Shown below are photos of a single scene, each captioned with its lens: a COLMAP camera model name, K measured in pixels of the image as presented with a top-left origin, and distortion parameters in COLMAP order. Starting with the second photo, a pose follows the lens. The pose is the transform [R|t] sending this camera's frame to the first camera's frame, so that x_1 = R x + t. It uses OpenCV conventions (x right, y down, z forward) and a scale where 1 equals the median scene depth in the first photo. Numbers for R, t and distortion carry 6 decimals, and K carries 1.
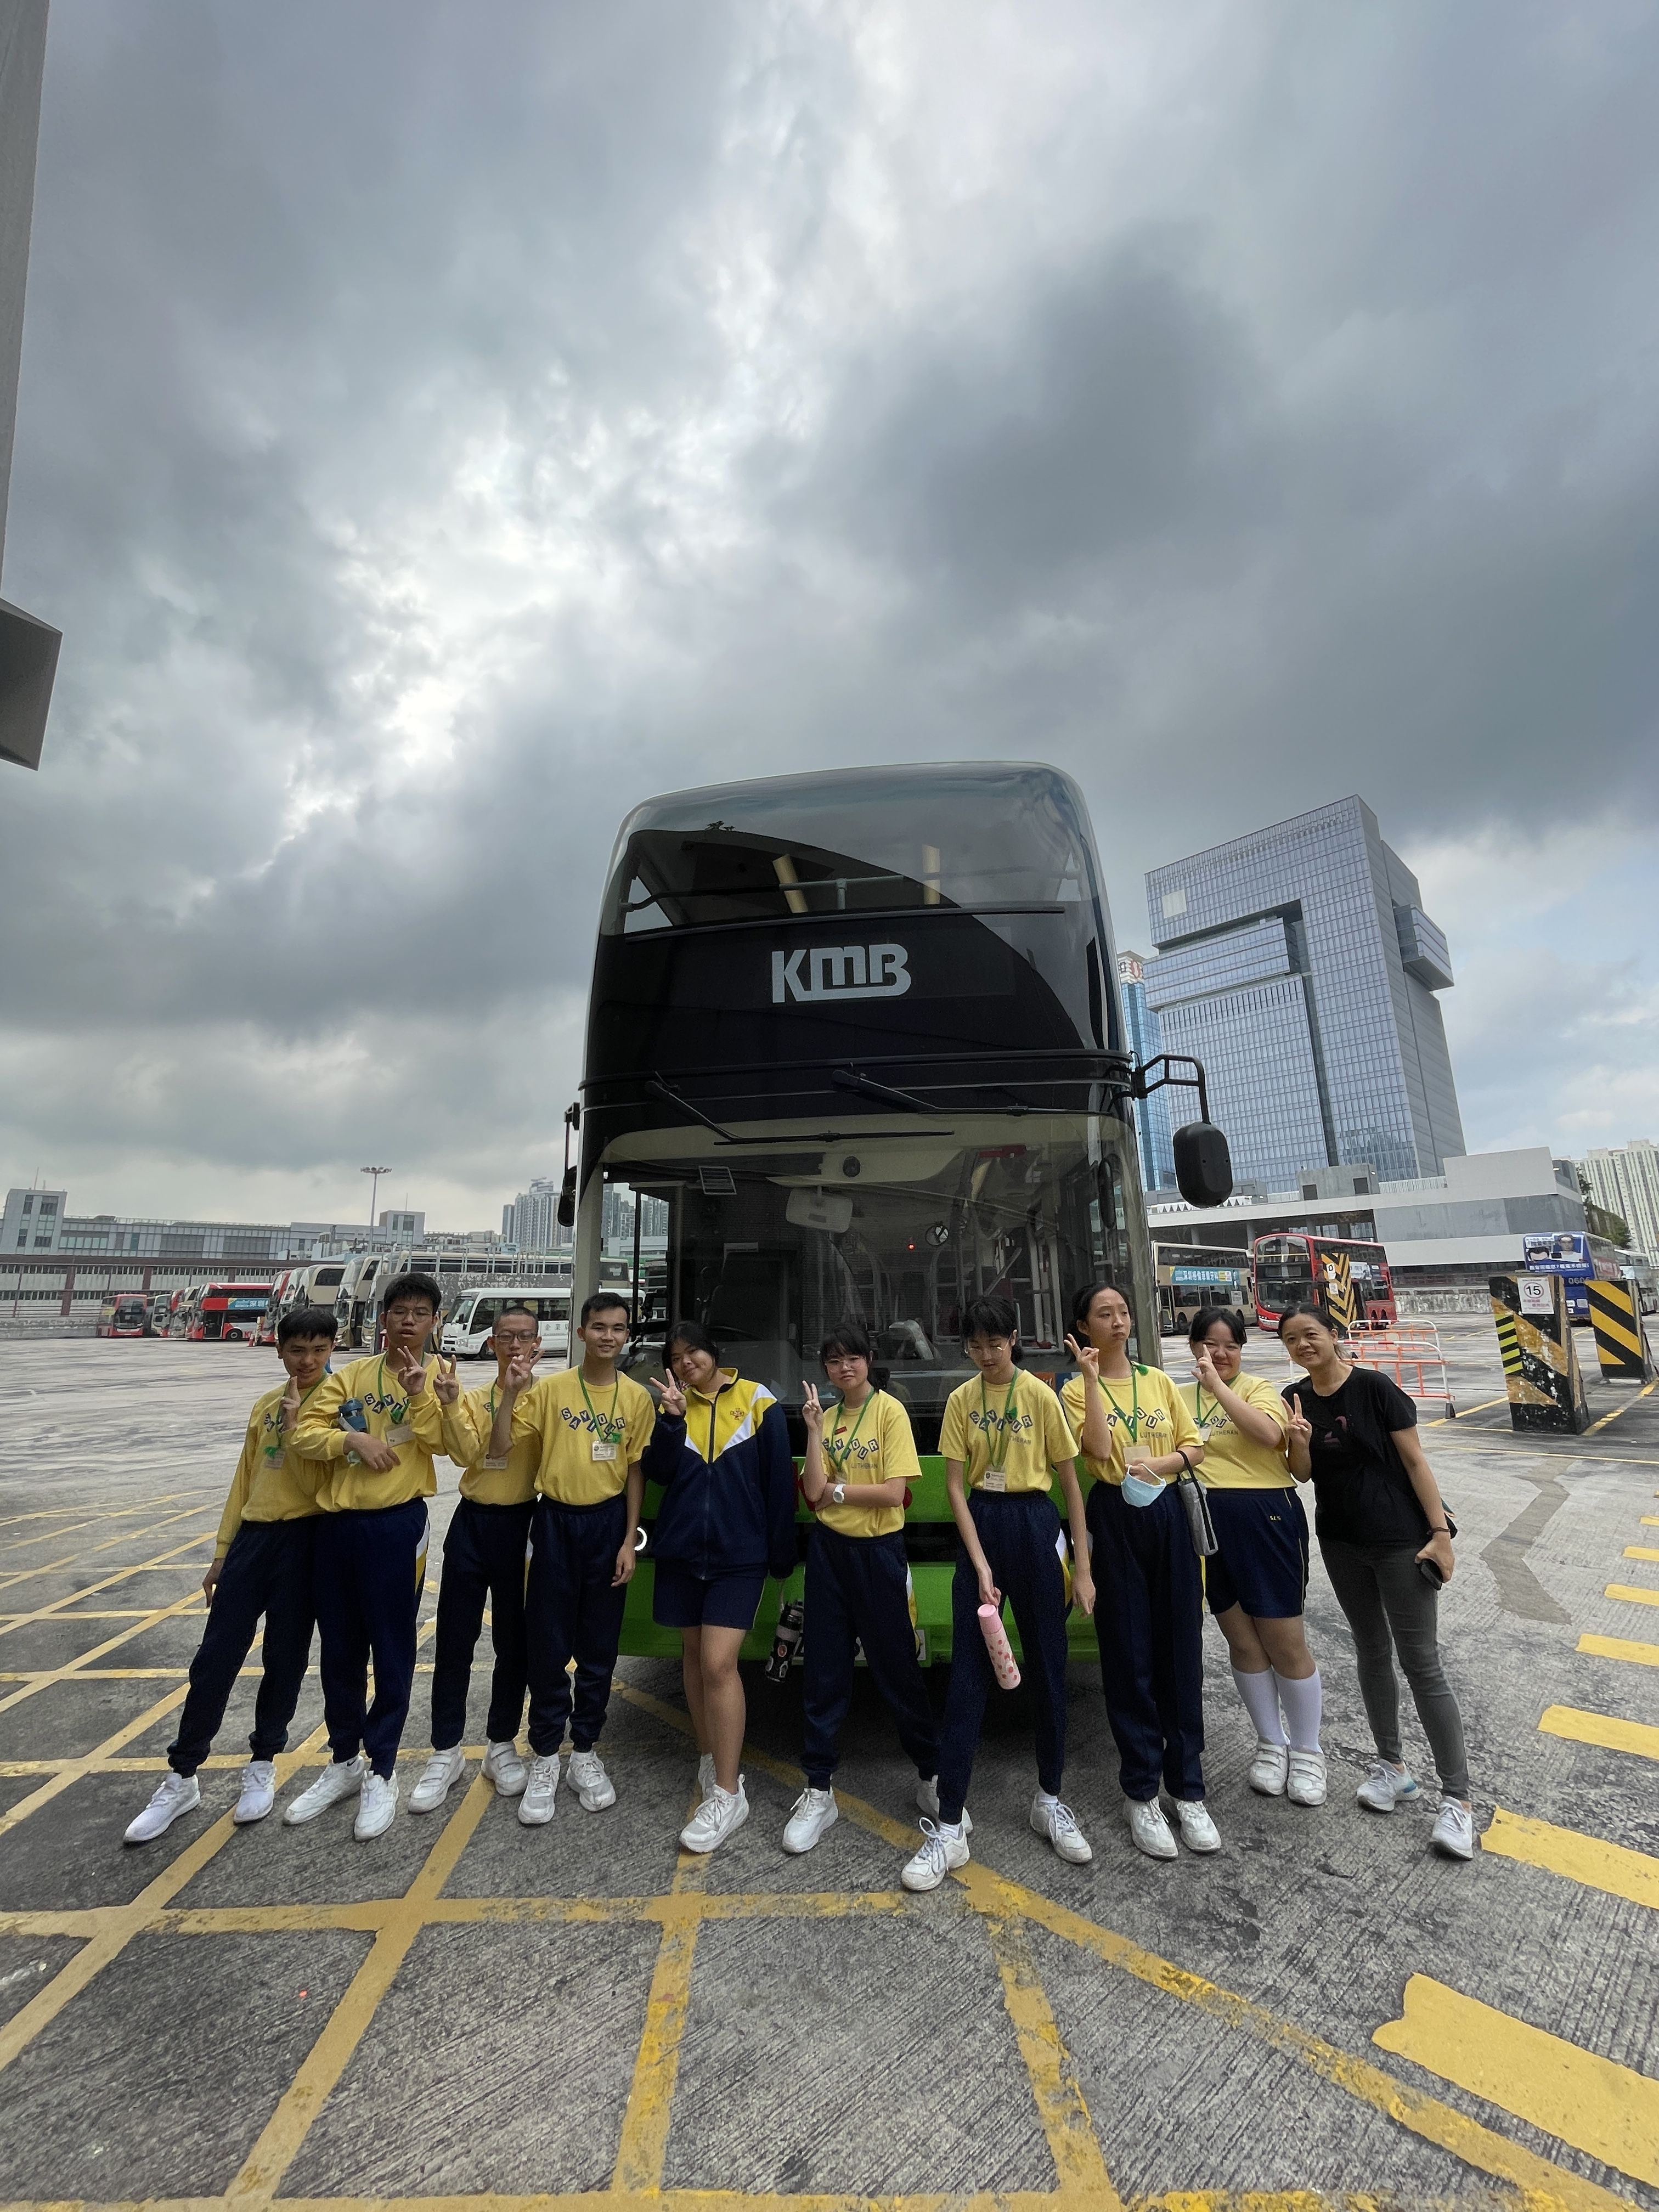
lens RADIAL K [[896.1, 0, 829.5], [0, 896.1, 1106.0], [0, 0, 1]] dist [-0.004538, 0.001204]
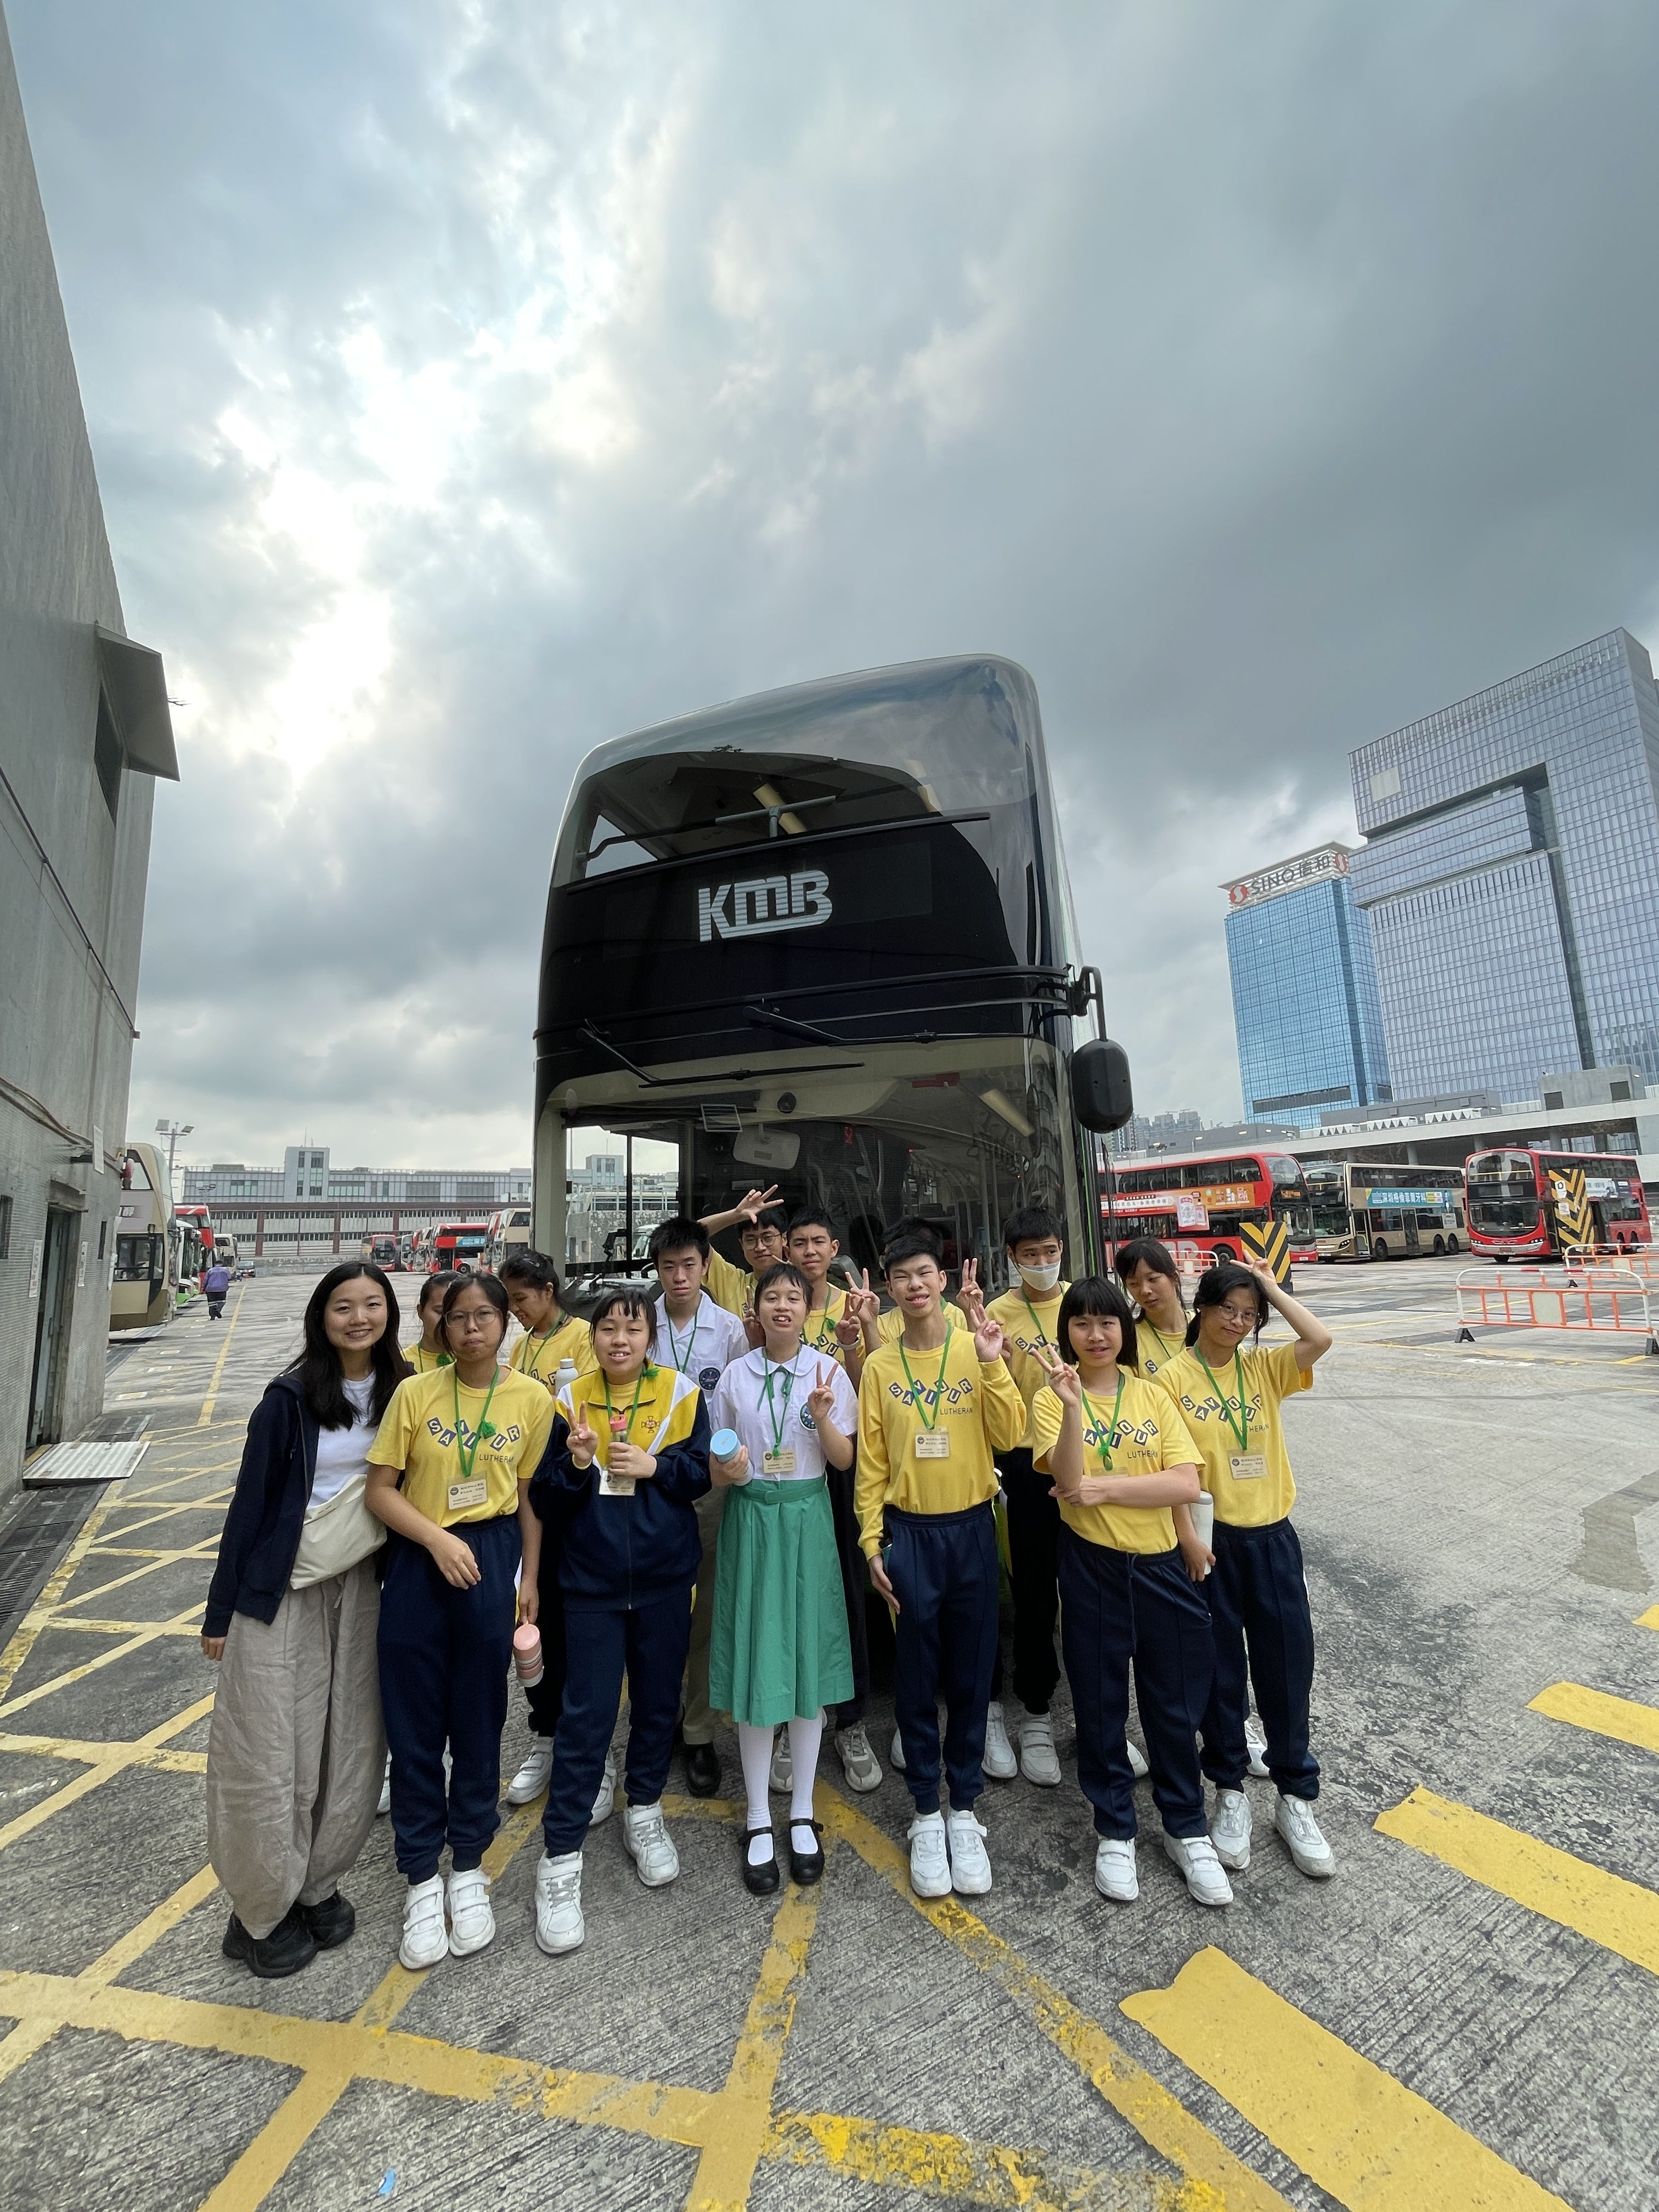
lens RADIAL K [[895.1, 0, 829.5], [0, 895.1, 1106.0], [0, 0, 1]] dist [-0.003002, 0.000019]
pose [[0.979773, -0.042637, -0.195516, 0.263573], [0.057070, 0.995998, 0.068788, 0.006063], [0.191801, -0.078555, 0.978285, 0.043713]]
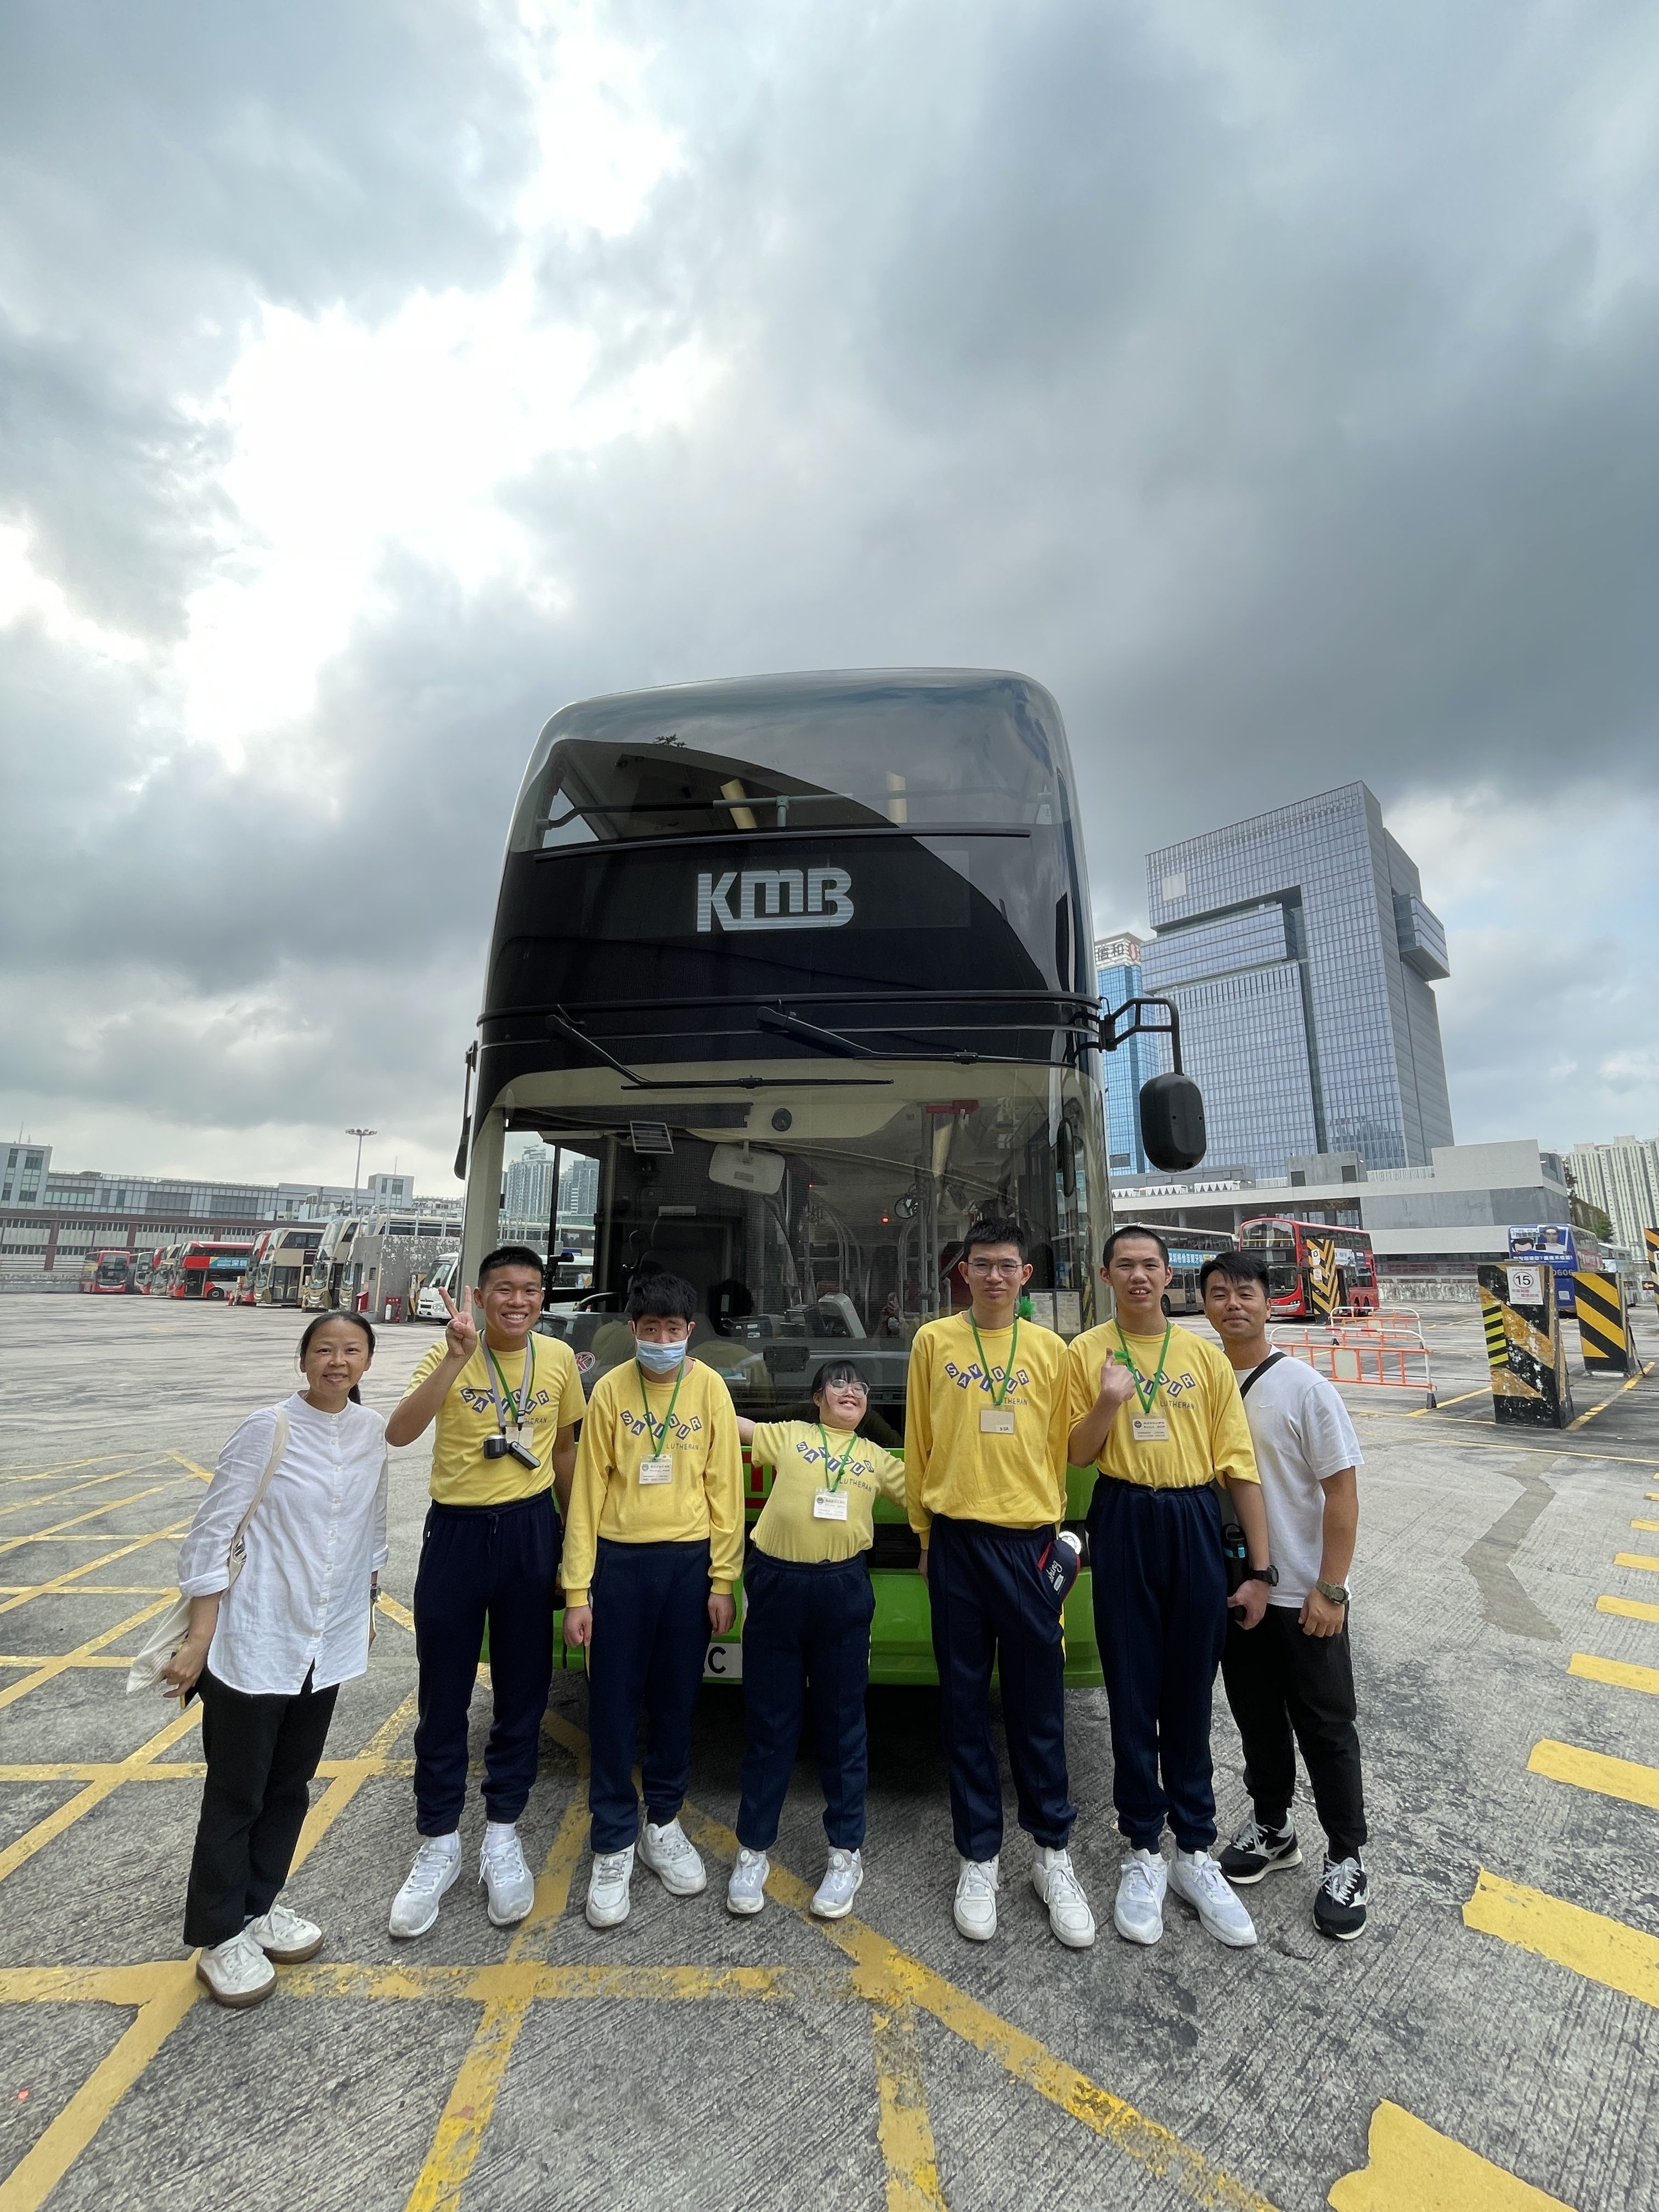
lens RADIAL K [[896.1, 0, 829.5], [0, 896.1, 1106.0], [0, 0, 1]] dist [-0.004538, 0.001204]
pose [[0.999629, 0.026049, 0.007932, 0.064372], [-0.026260, 0.999269, 0.027775, 0.028375], [-0.007203, -0.027973, 0.999583, 0.114765]]
